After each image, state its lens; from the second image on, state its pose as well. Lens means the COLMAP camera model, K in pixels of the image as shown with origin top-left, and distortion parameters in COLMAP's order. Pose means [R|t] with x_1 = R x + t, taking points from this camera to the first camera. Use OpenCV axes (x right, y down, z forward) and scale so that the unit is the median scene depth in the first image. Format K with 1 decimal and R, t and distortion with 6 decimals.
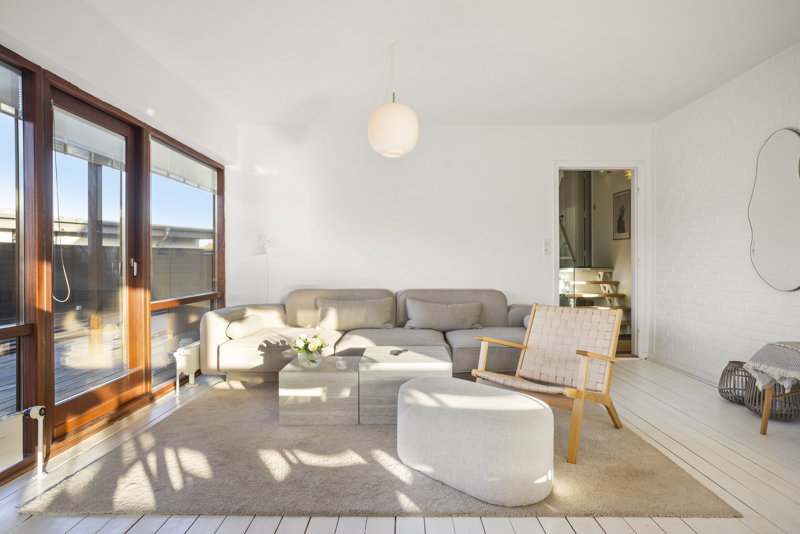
lens RADIAL K [[455.8, 0, 402.1], [0, 455.8, 266.8], [0, 0, 1]] dist [0.001322, 0.002487]
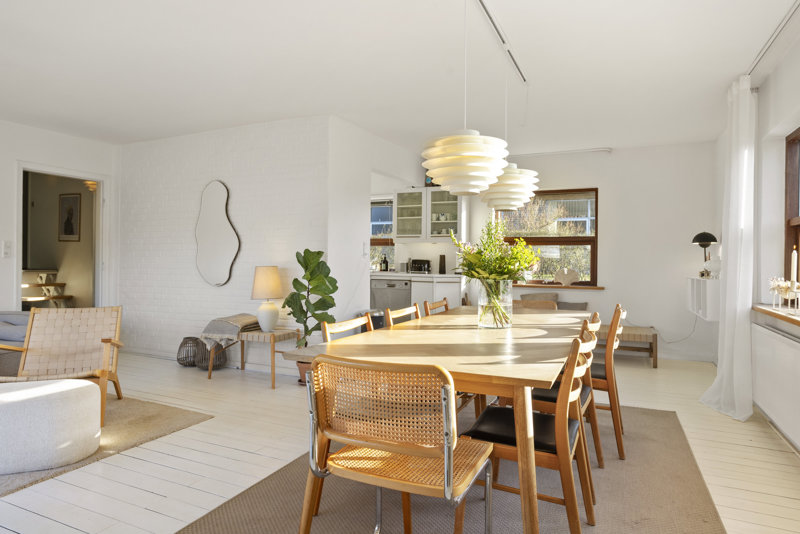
lens RADIAL K [[479.4, 0, 400.4], [0, 479.4, 265.4], [0, 0, 1]] dist [0.001700, 0.000922]
pose [[0.426789, -0.003816, 0.904343, -0.353105], [0.002172, 0.999993, 0.003195, -0.018717], [-0.904348, 0.000601, 0.426794, -0.242350]]
